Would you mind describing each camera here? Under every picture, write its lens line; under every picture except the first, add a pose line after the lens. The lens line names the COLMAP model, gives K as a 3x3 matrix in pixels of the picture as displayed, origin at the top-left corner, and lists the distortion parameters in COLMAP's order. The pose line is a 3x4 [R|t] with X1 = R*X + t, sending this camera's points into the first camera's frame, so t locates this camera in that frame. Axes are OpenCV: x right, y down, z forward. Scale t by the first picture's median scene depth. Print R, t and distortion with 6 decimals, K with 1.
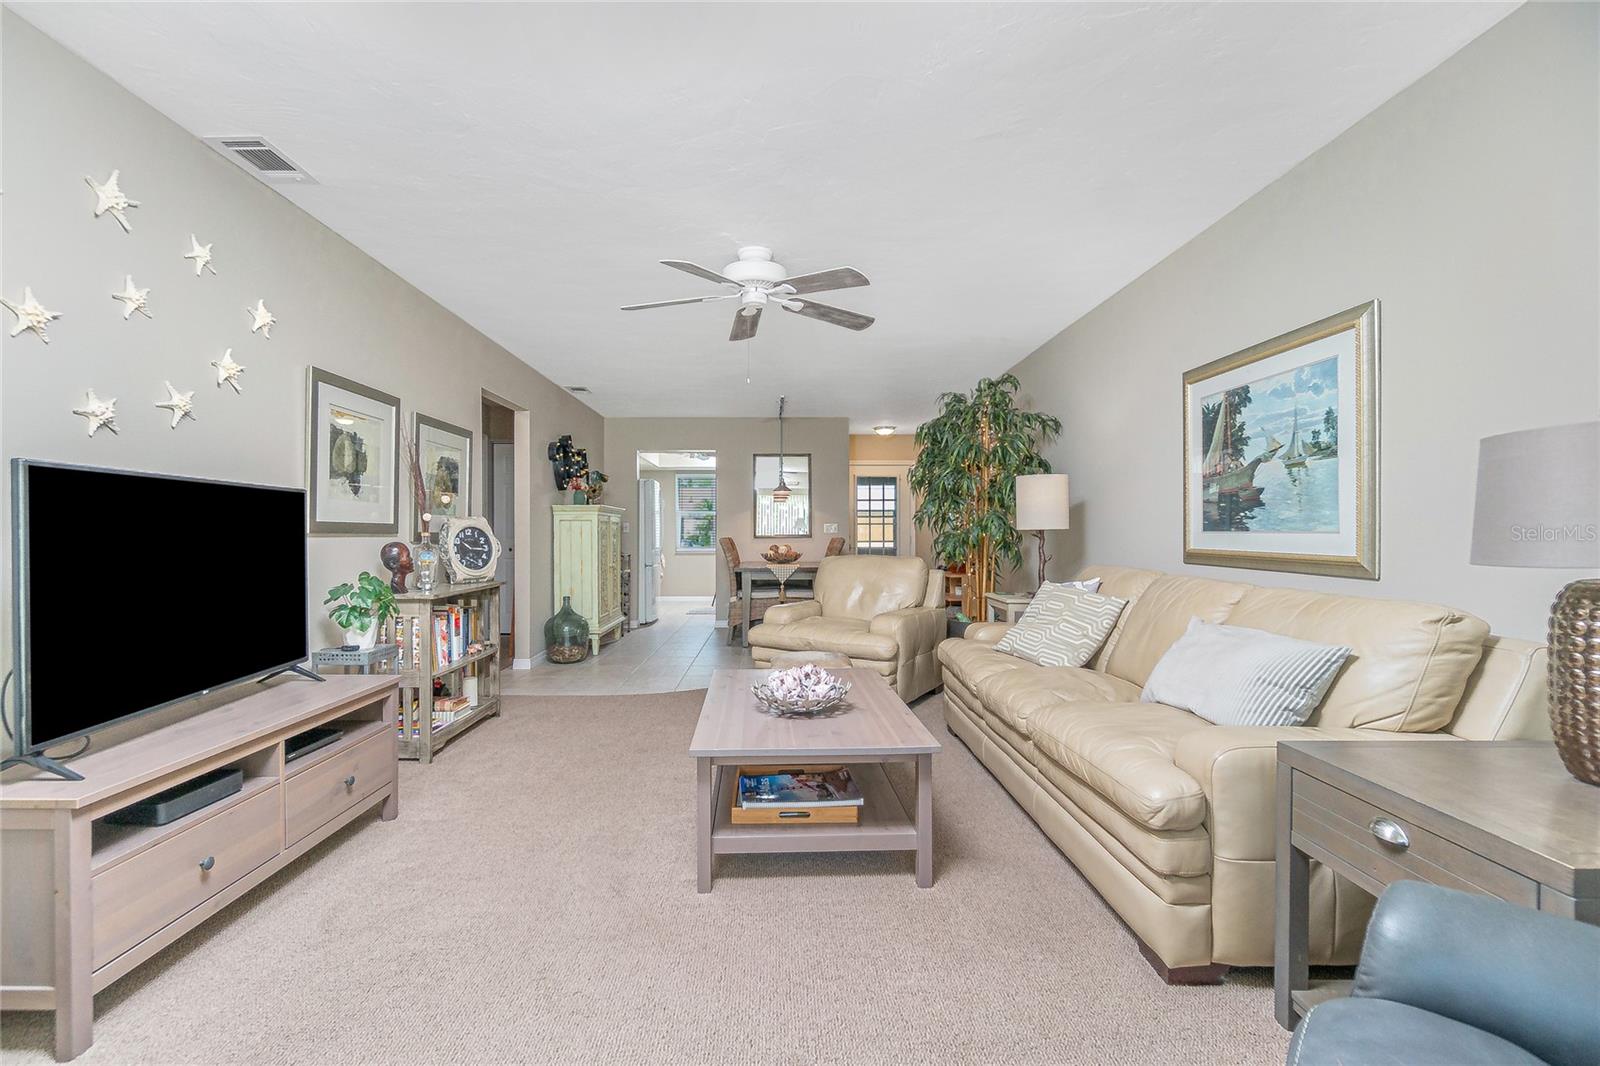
lens RADIAL K [[695.0, 0, 789.1], [0, 695.0, 534.9], [0, 0, 1]] dist [0.000219, 0.000094]
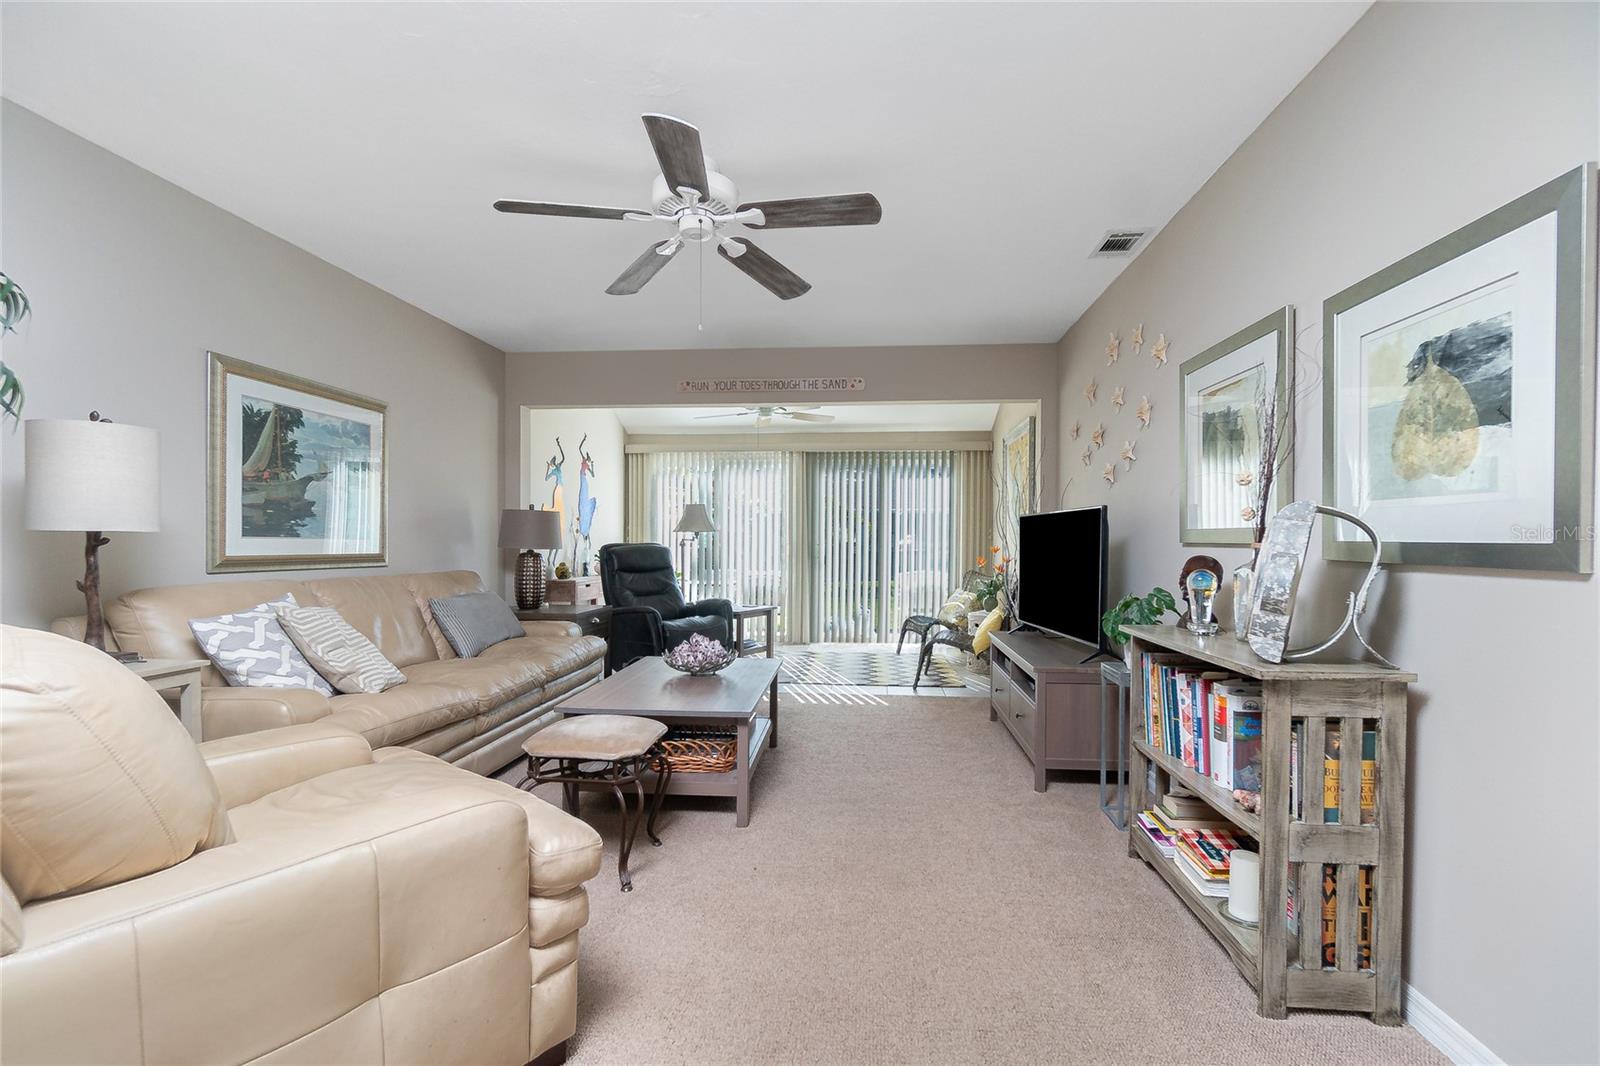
lens RADIAL K [[695.0, 0, 789.1], [0, 695.0, 534.9], [0, 0, 1]] dist [0.000219, 0.000094]
pose [[-0.990711, -0.005949, 0.135851, -0.293273], [-0.006733, 0.999963, -0.005319, -0.008052], [-0.135814, -0.006184, -0.990715, 1.994015]]
